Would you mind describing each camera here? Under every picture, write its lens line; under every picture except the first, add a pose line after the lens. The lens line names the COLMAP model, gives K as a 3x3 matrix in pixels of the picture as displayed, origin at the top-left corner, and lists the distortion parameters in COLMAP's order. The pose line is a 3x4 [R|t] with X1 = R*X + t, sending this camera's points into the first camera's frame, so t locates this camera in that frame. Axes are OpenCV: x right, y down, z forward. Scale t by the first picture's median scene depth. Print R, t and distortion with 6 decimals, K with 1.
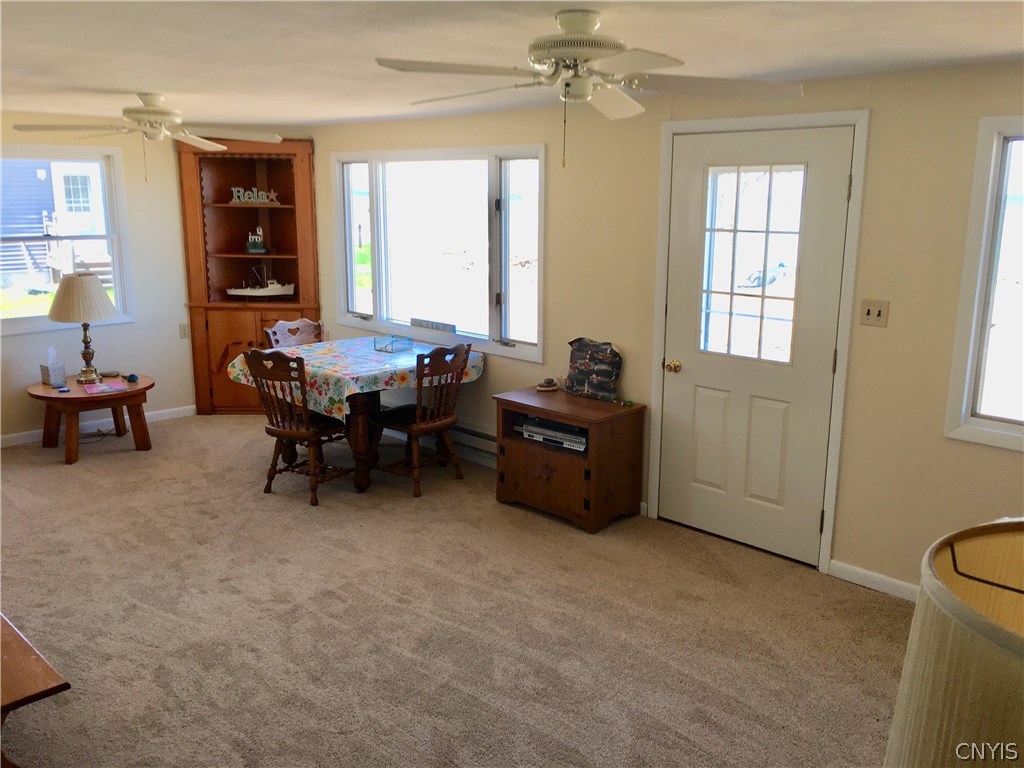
lens RADIAL K [[867.8, 0, 511.3], [0, 867.8, 375.0], [0, 0, 1]] dist [0.086589, -0.118473]
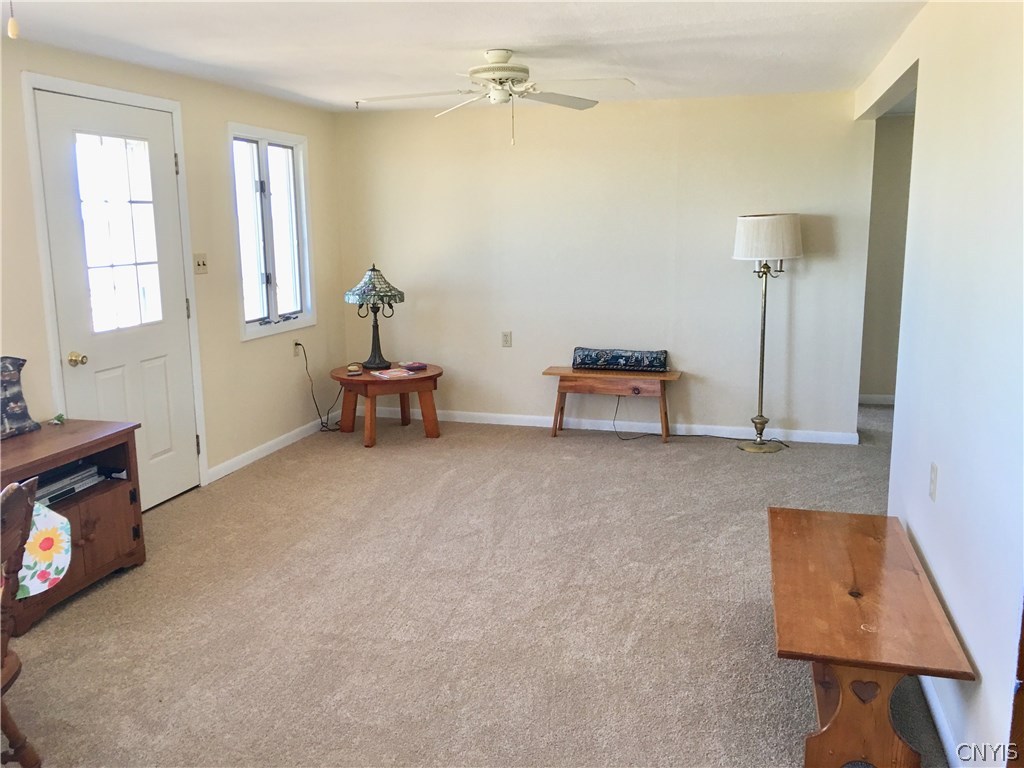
lens RADIAL K [[867.8, 0, 511.3], [0, 867.8, 375.0], [0, 0, 1]] dist [0.086589, -0.118473]
pose [[-0.478994, -0.167467, 0.861696, -0.860019], [0.176717, 0.943140, 0.281527, -0.182427], [-0.859847, 0.287126, -0.422164, 1.102015]]
